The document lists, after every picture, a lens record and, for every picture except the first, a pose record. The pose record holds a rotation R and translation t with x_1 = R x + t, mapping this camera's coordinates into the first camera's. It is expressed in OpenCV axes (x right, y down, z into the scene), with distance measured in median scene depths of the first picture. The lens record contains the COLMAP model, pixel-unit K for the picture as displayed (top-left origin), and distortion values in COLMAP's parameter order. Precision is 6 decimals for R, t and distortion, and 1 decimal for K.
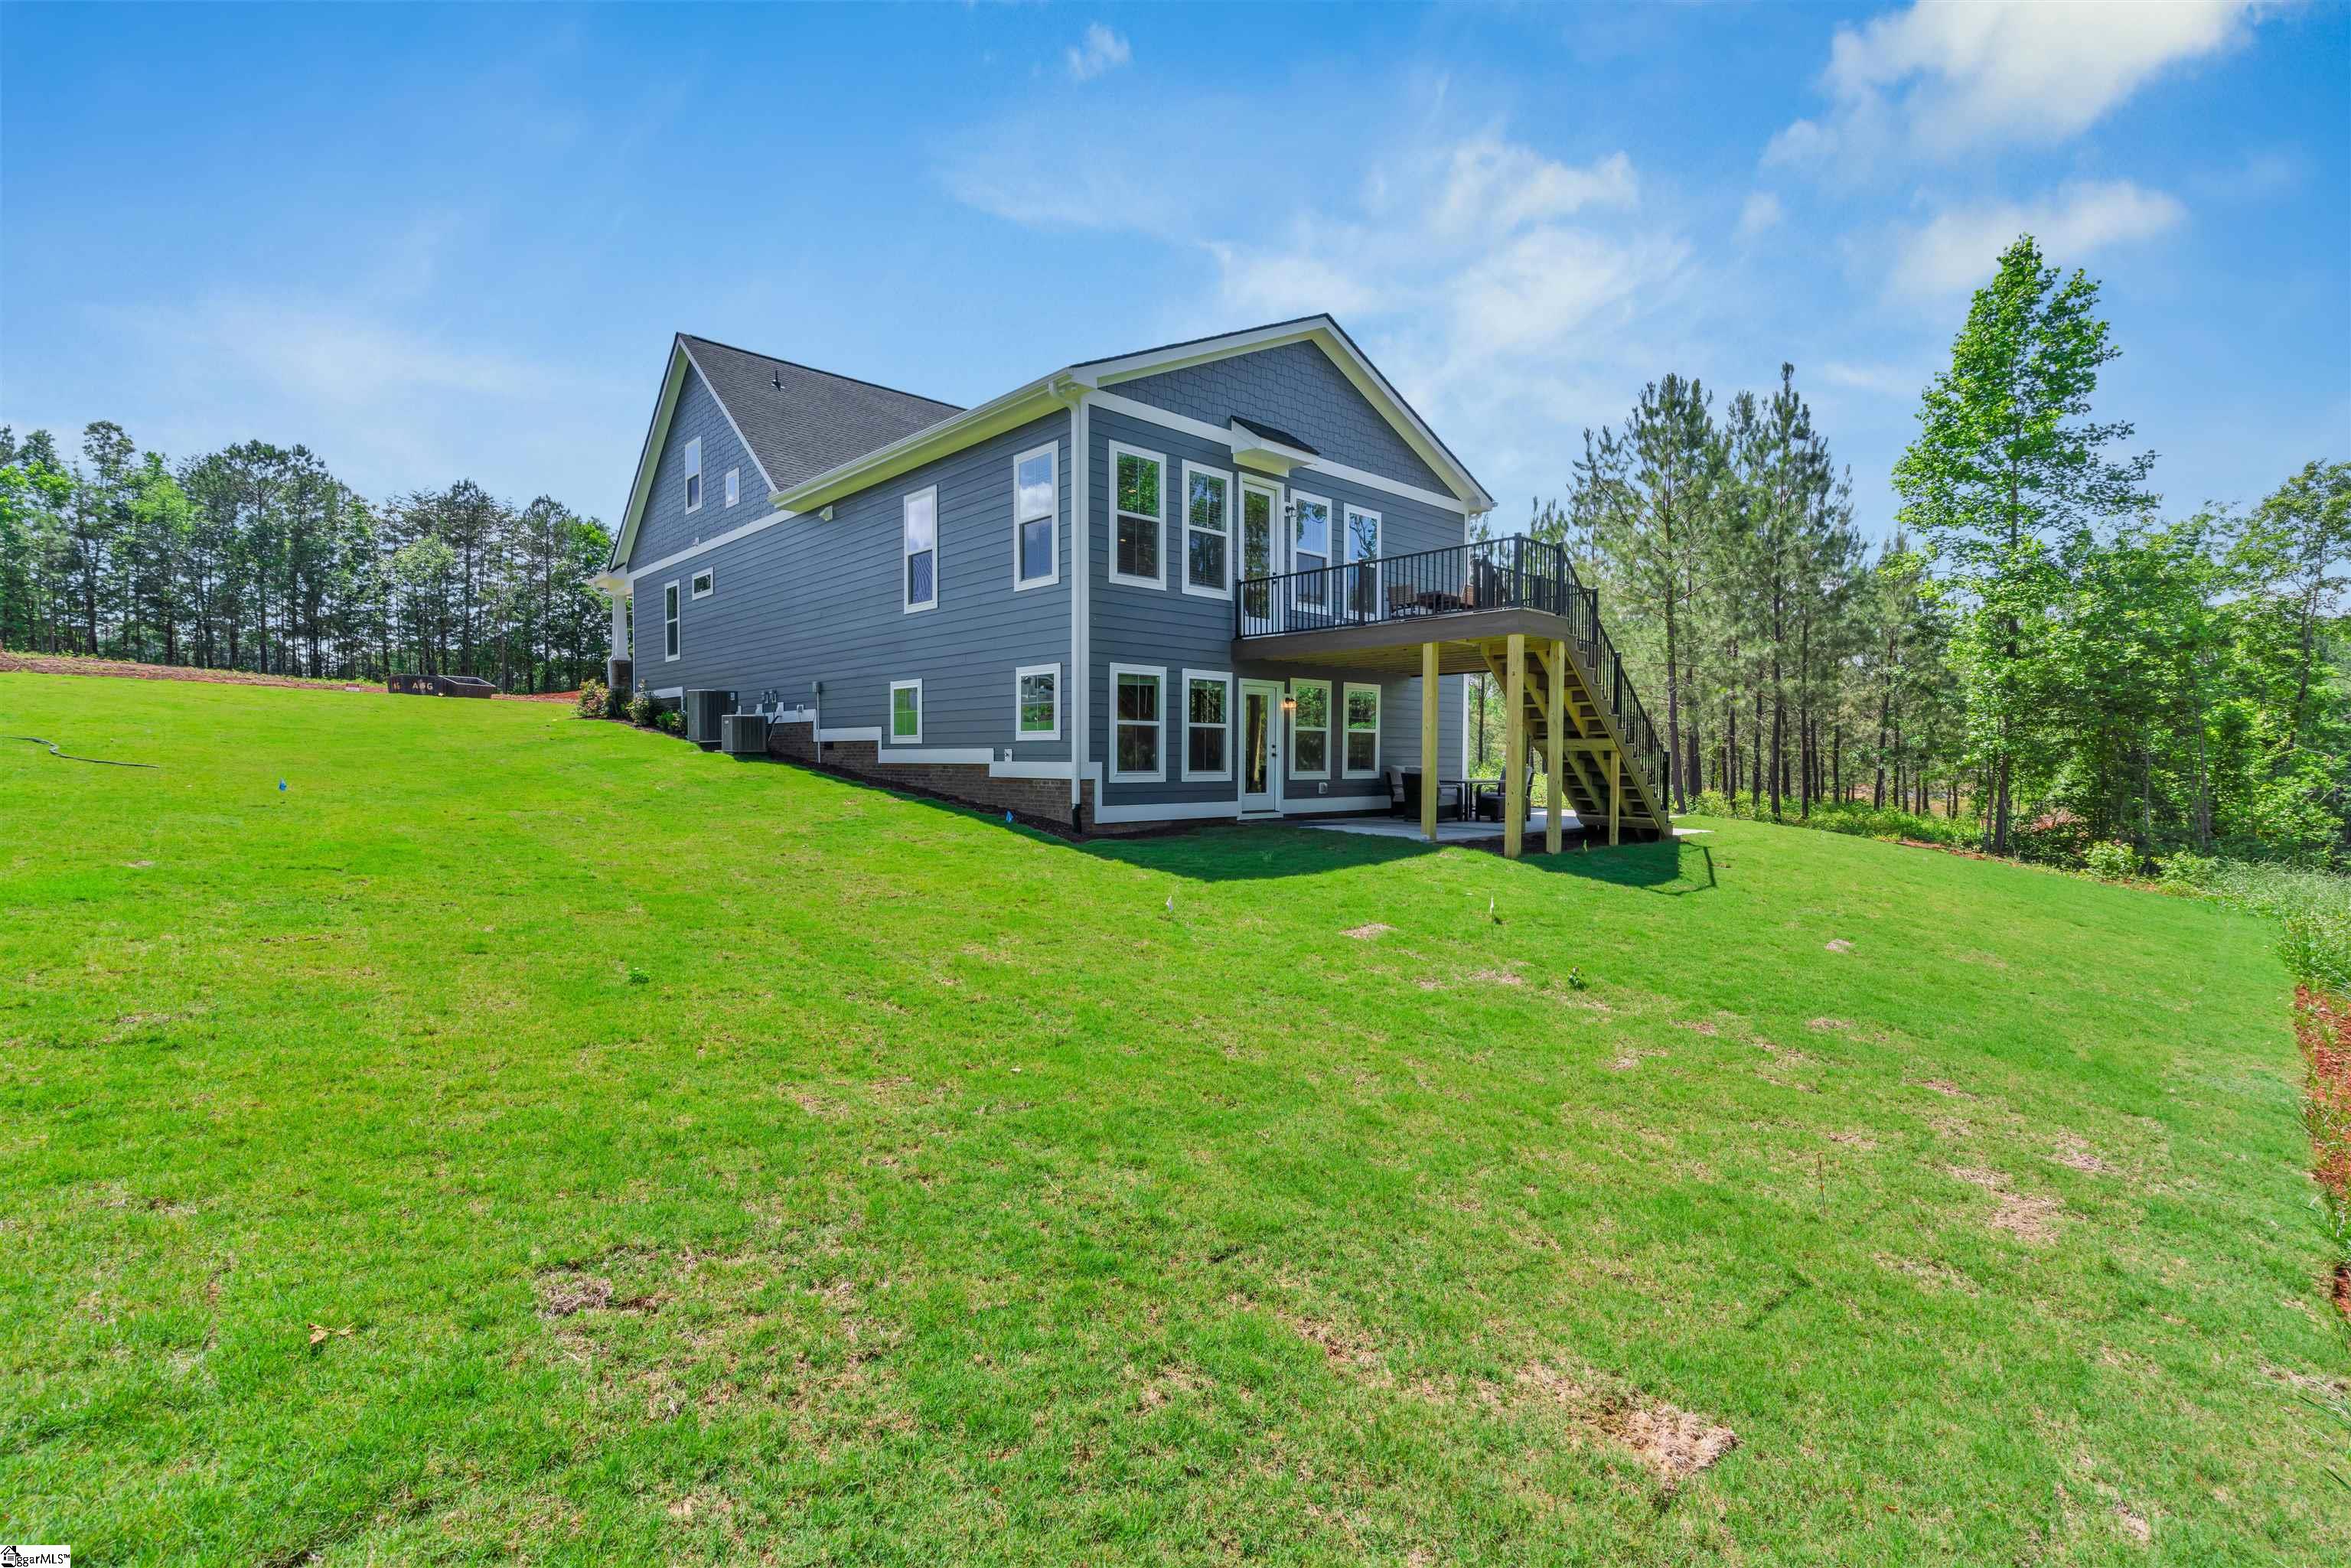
lens RADIAL K [[1060.8, 0, 1169.2], [0, 1060.8, 784.9], [0, 0, 1]] dist [-0.001268, 0.000767]
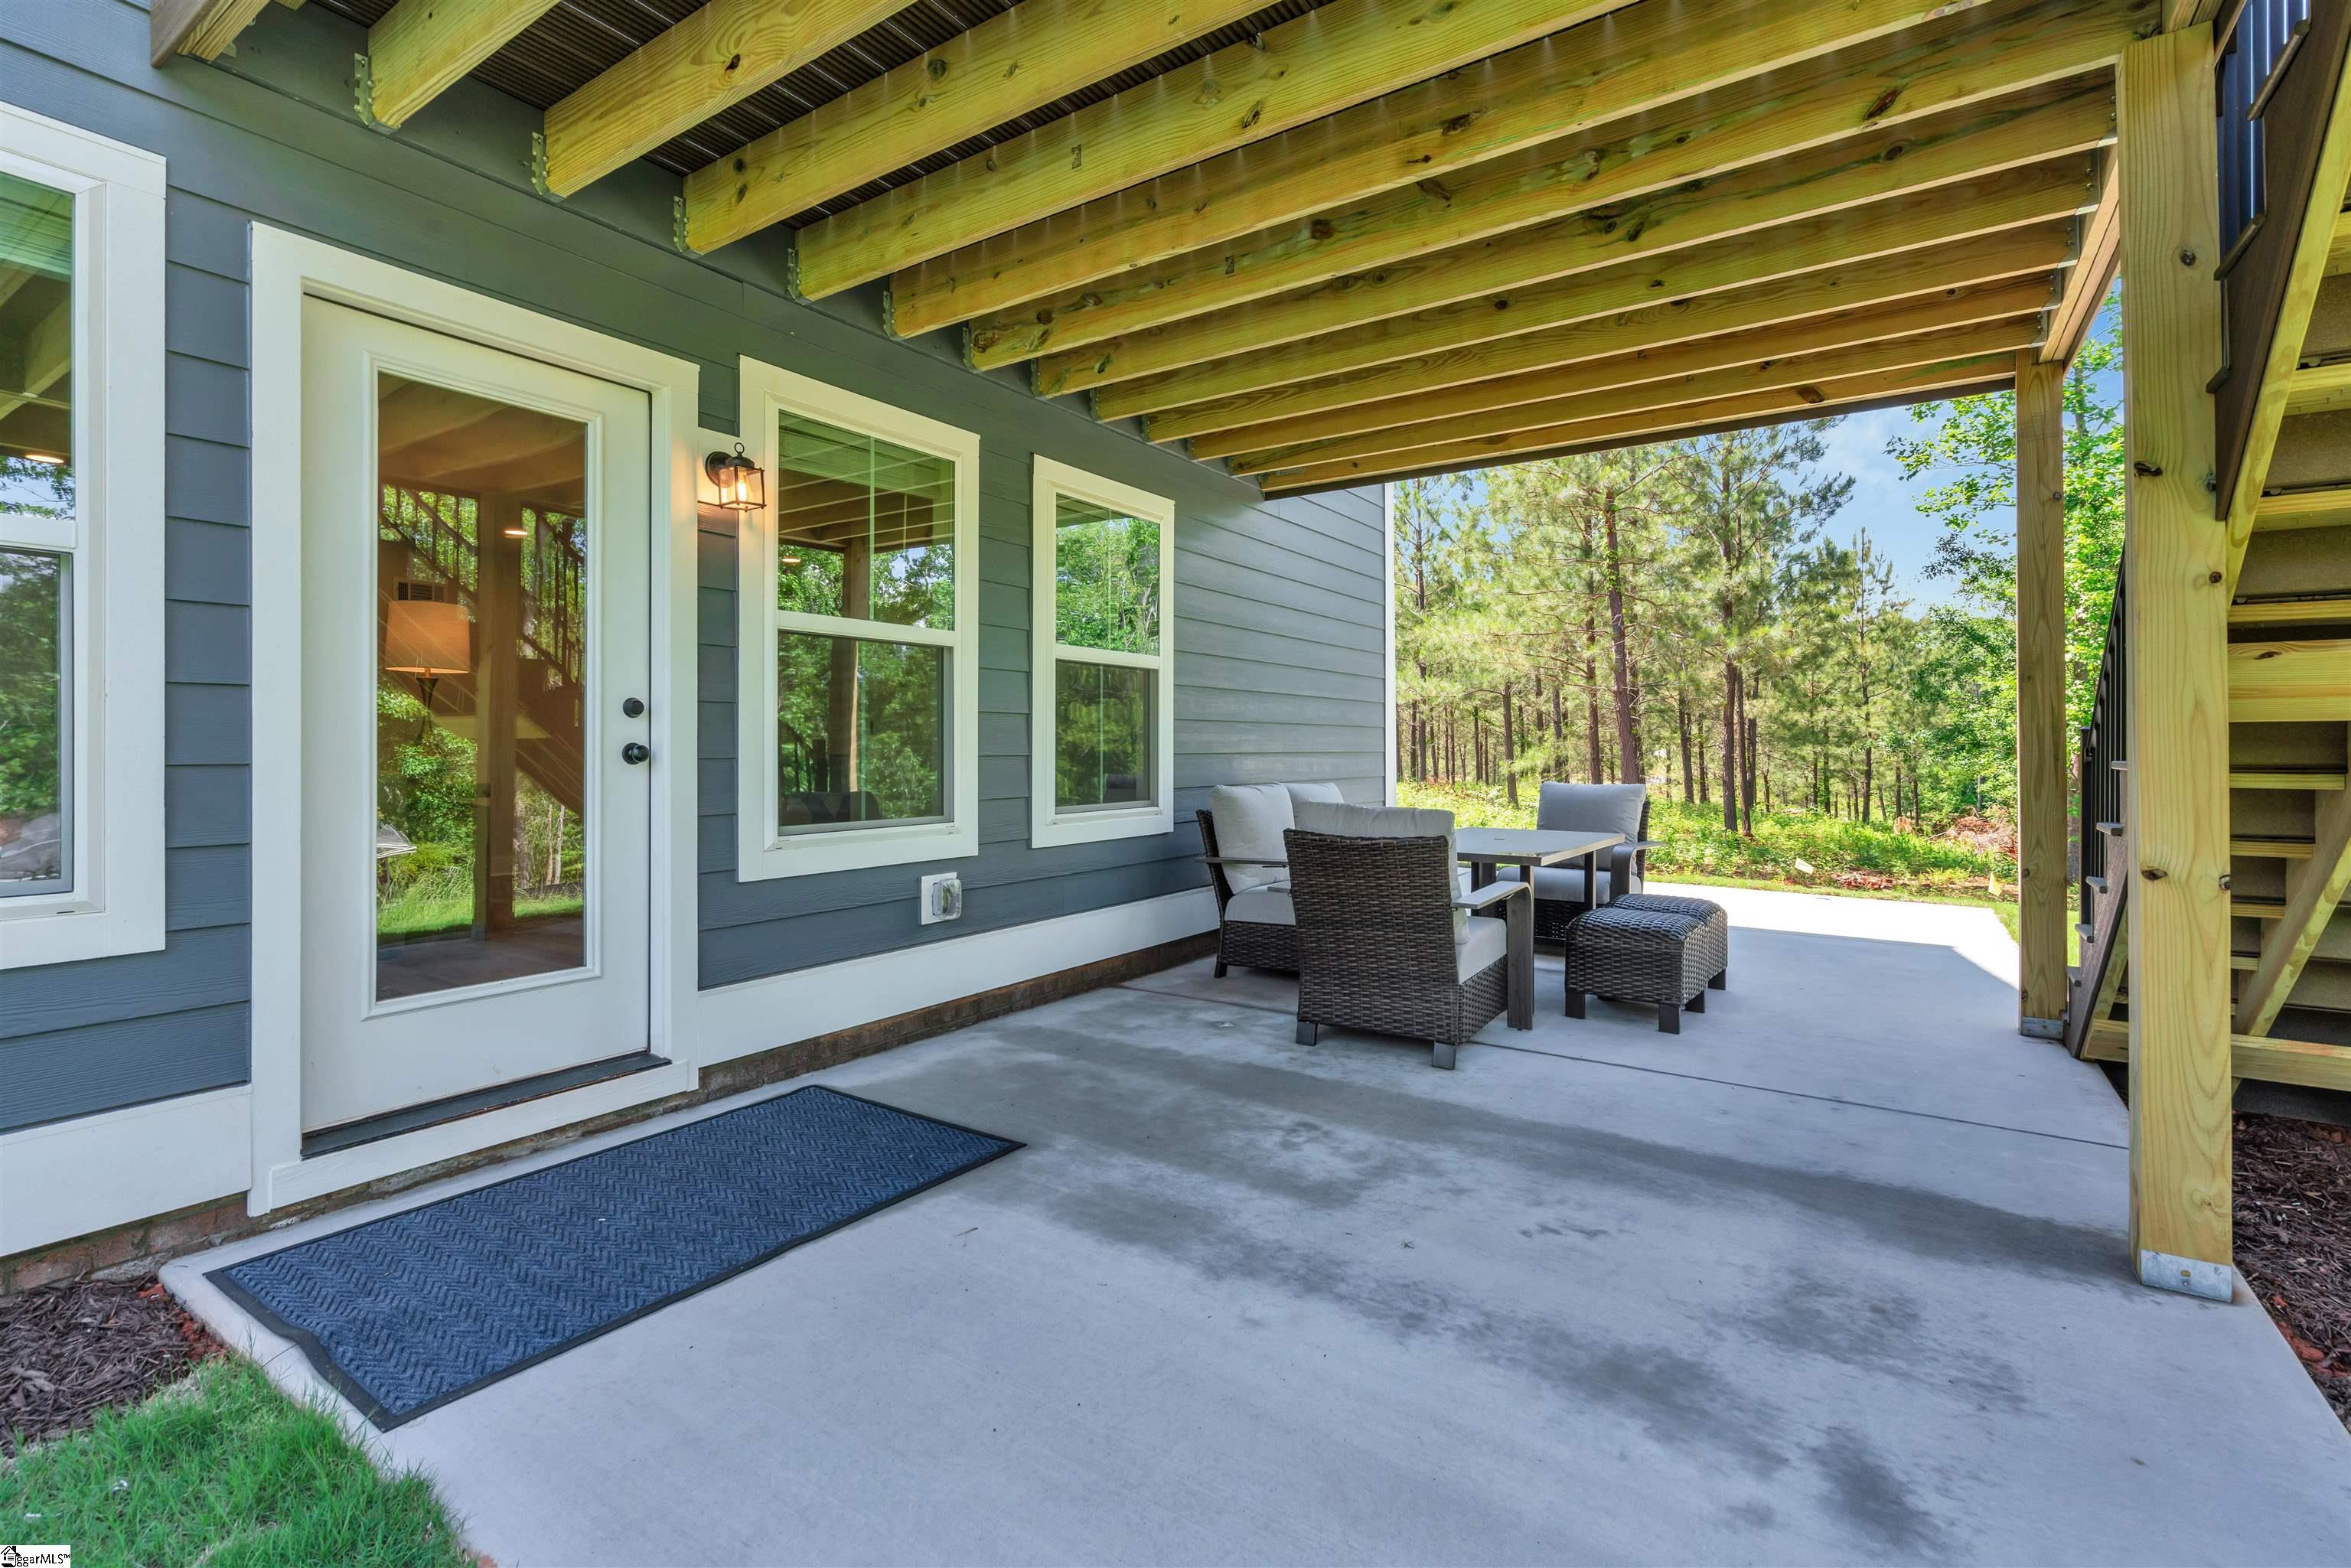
lens RADIAL K [[1071.6, 0, 1161.8], [0, 1071.6, 756.8], [0, 0, 1]] dist [-0.001260, 0.000822]
pose [[0.975240, -0.009450, 0.220945, 0.144712], [0.013418, 0.999774, -0.016465, -0.022989], [-0.220740, 0.019022, 0.975147, 0.791016]]
